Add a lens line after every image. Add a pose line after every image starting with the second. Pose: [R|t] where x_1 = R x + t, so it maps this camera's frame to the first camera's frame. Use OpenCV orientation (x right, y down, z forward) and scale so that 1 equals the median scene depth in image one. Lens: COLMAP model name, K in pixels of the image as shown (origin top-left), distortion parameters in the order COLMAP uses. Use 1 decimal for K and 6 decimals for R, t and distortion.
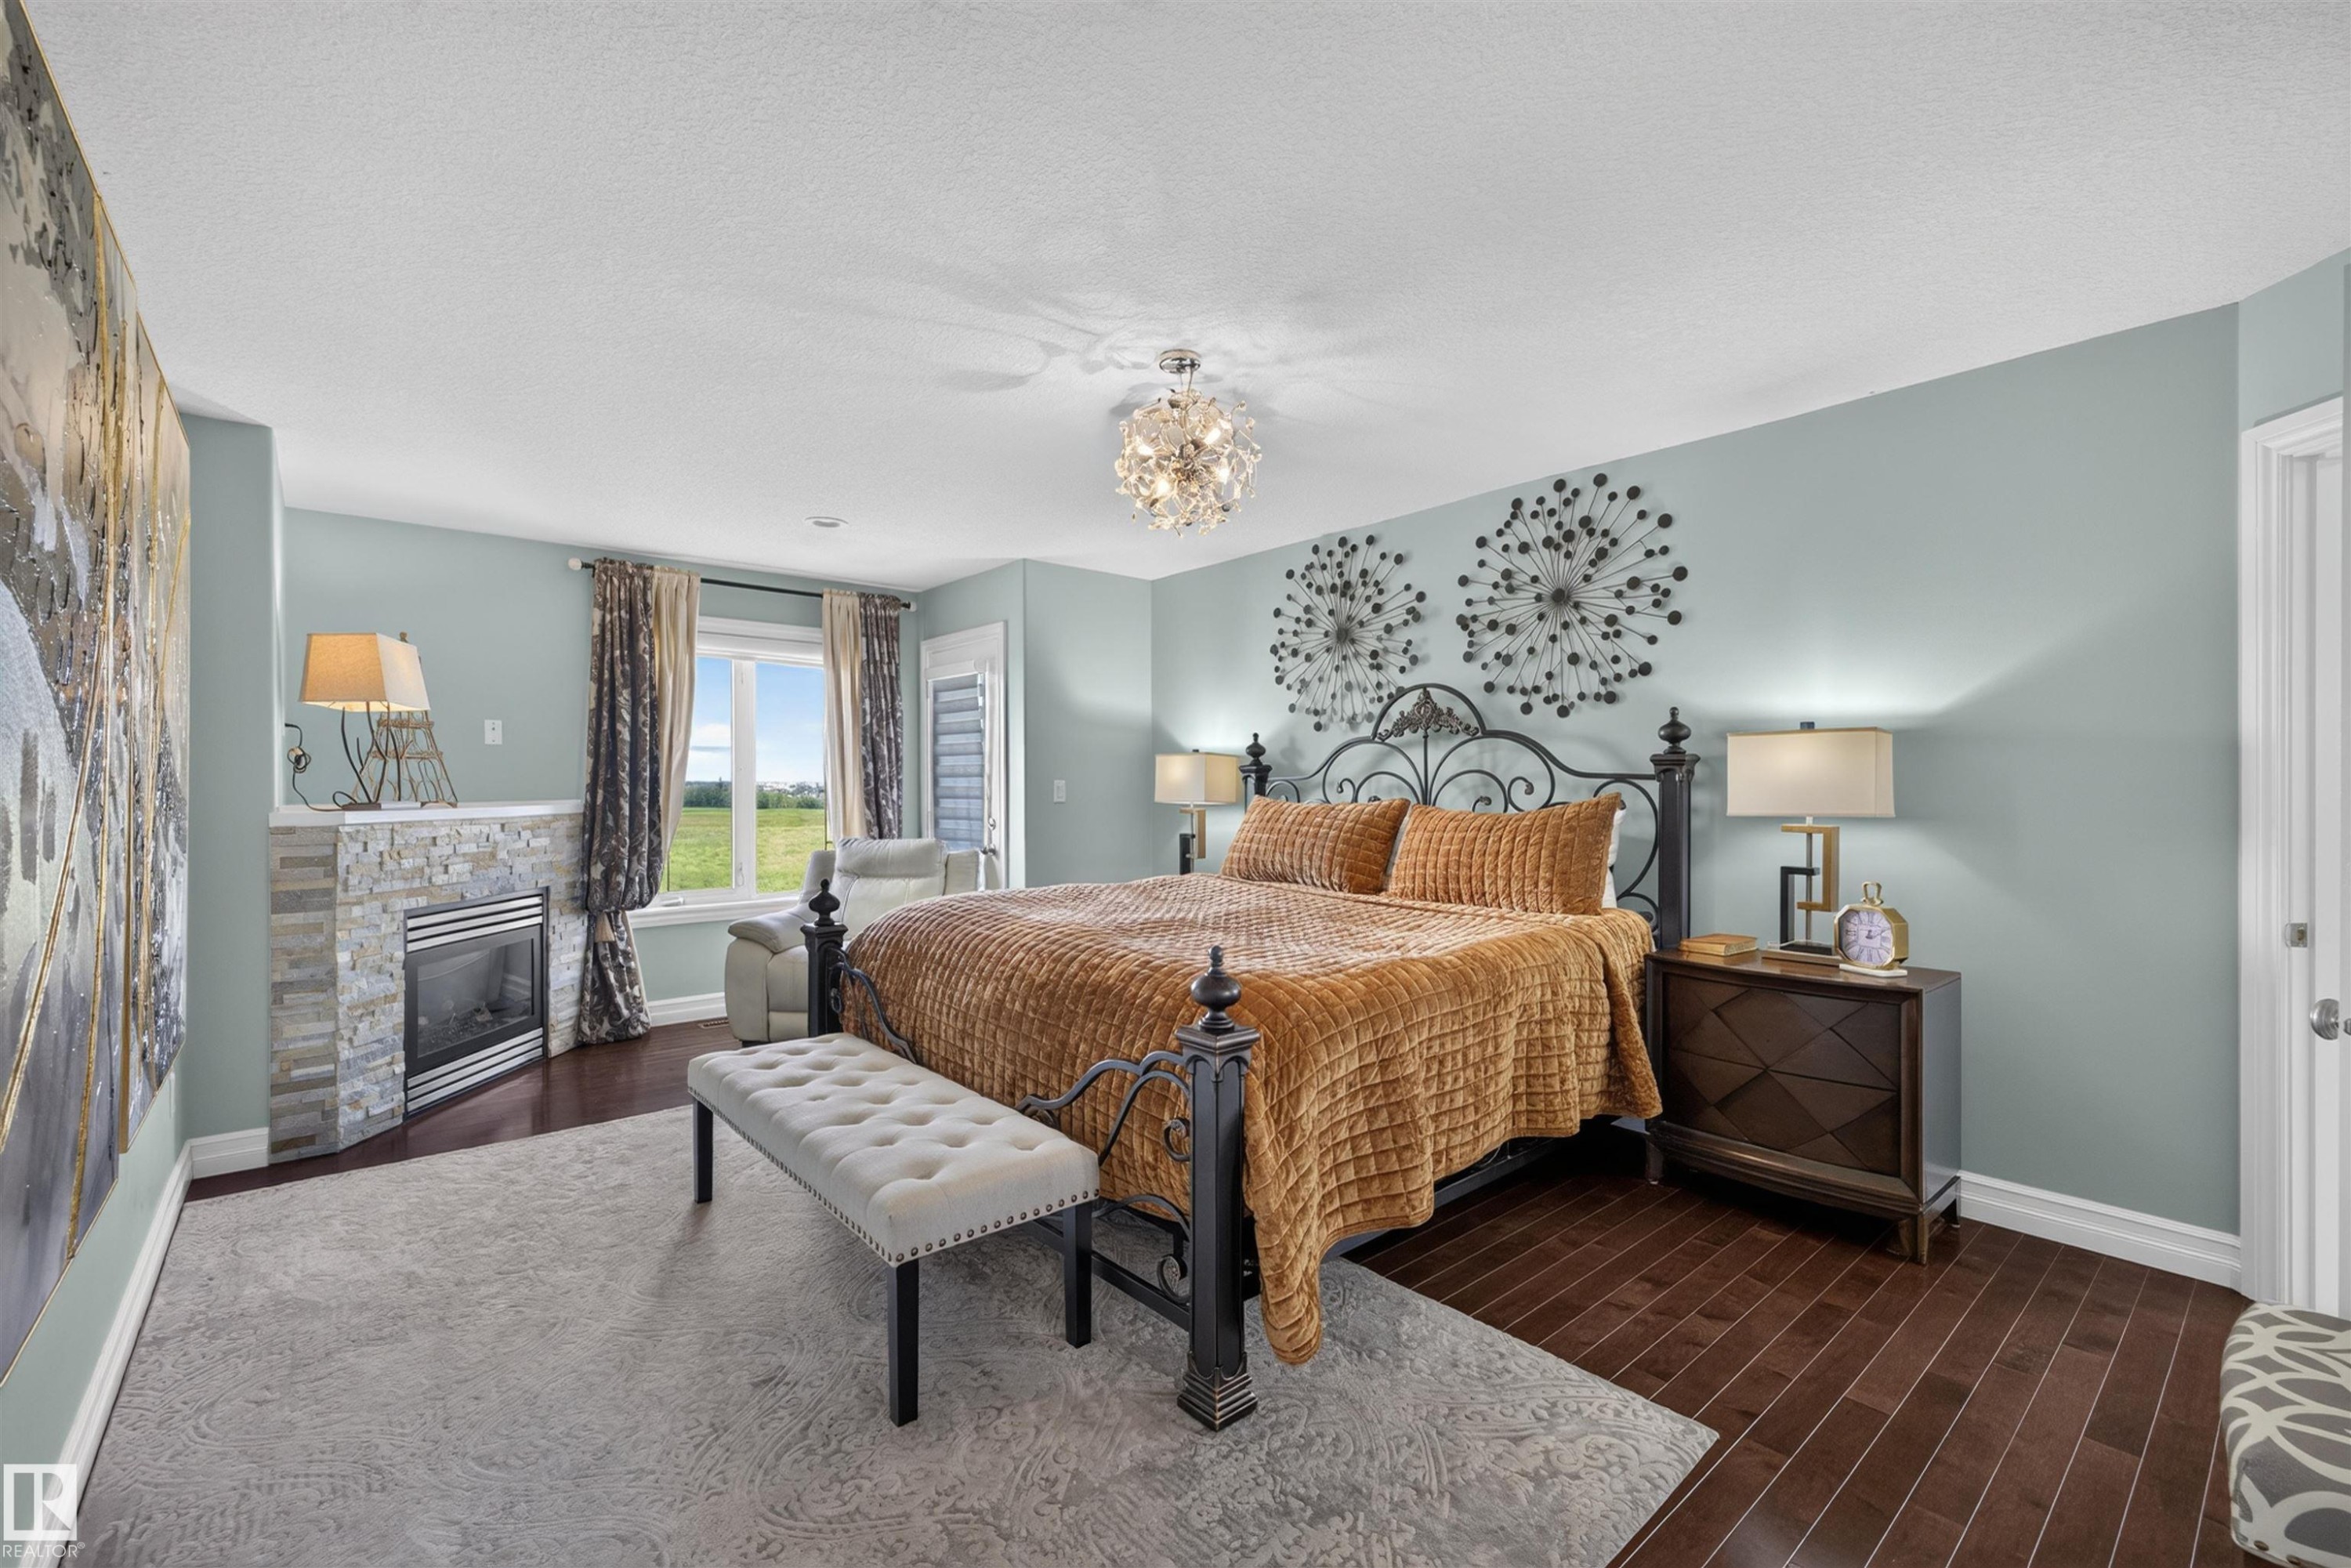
lens RADIAL K [[991.5, 0, 1170.6], [0, 991.5, 779.9], [0, 0, 1]] dist [0.014302, 0.000079]
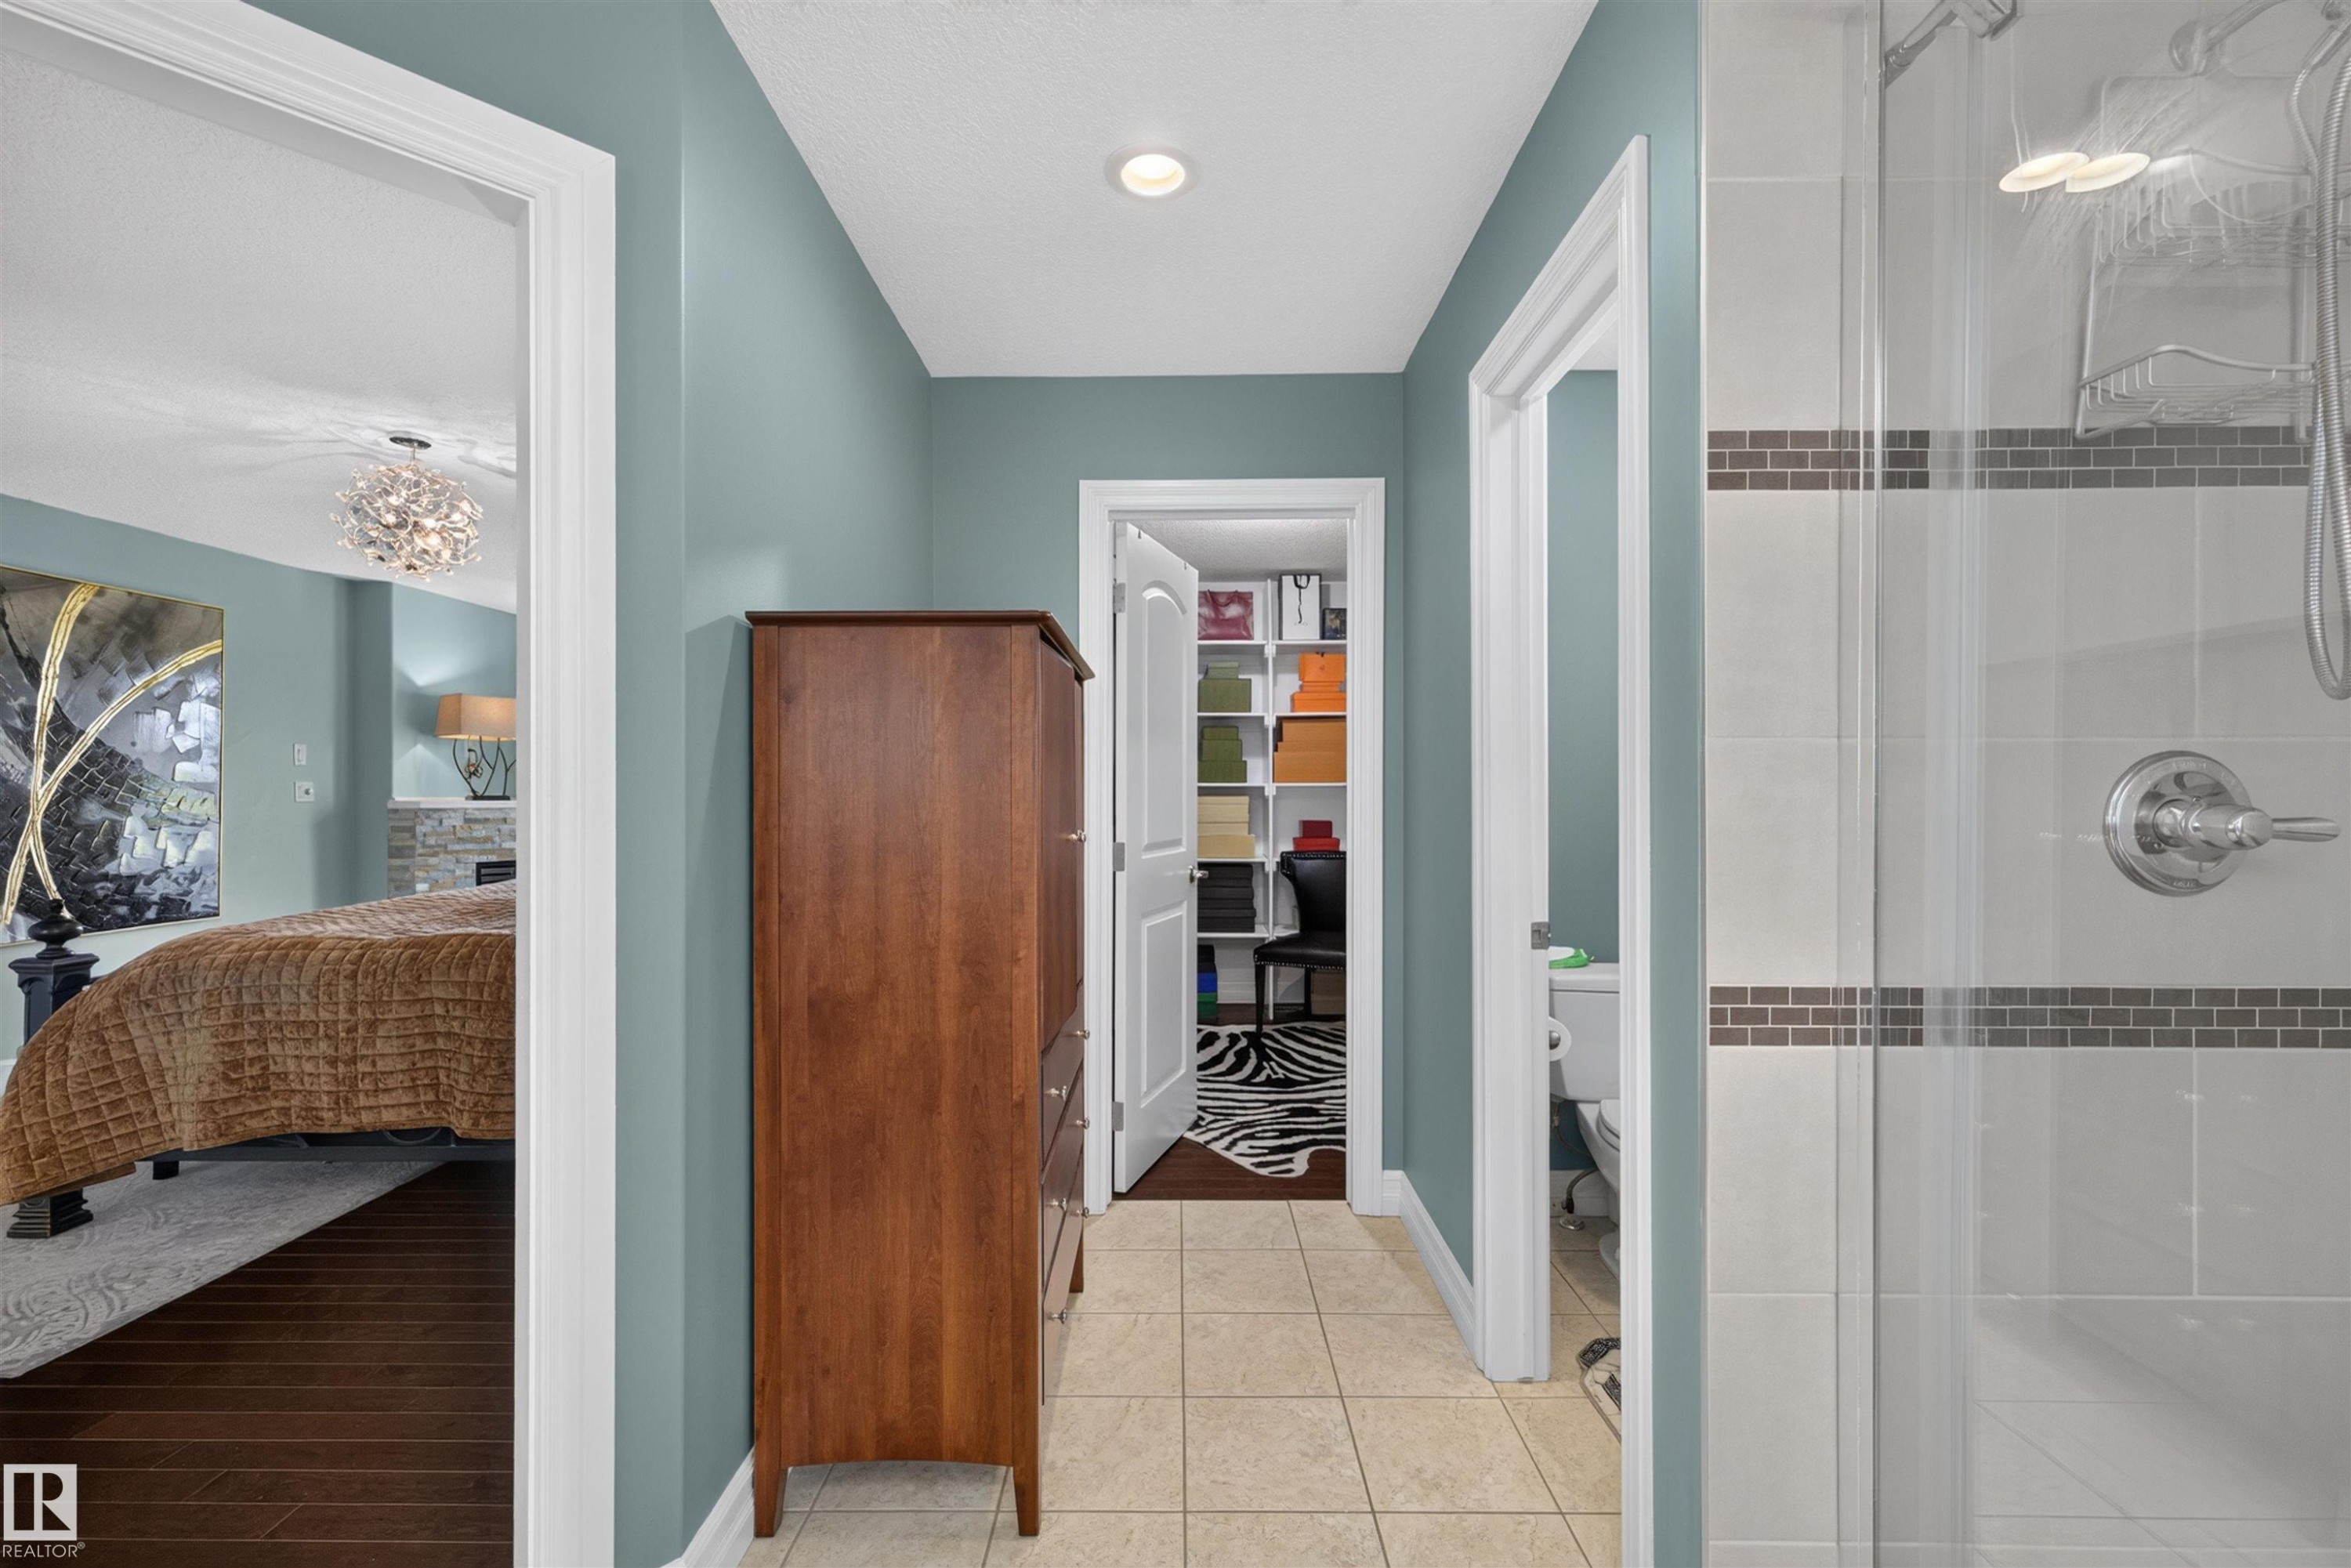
lens RADIAL K [[991.5, 0, 1170.6], [0, 991.5, 779.9], [0, 0, 1]] dist [0.014302, 0.000079]
pose [[0.758084, -0.004280, -0.652143, 1.259502], [0.002510, 0.999990, -0.003646, 0.005751], [0.652152, 0.001127, 0.758087, 0.554795]]
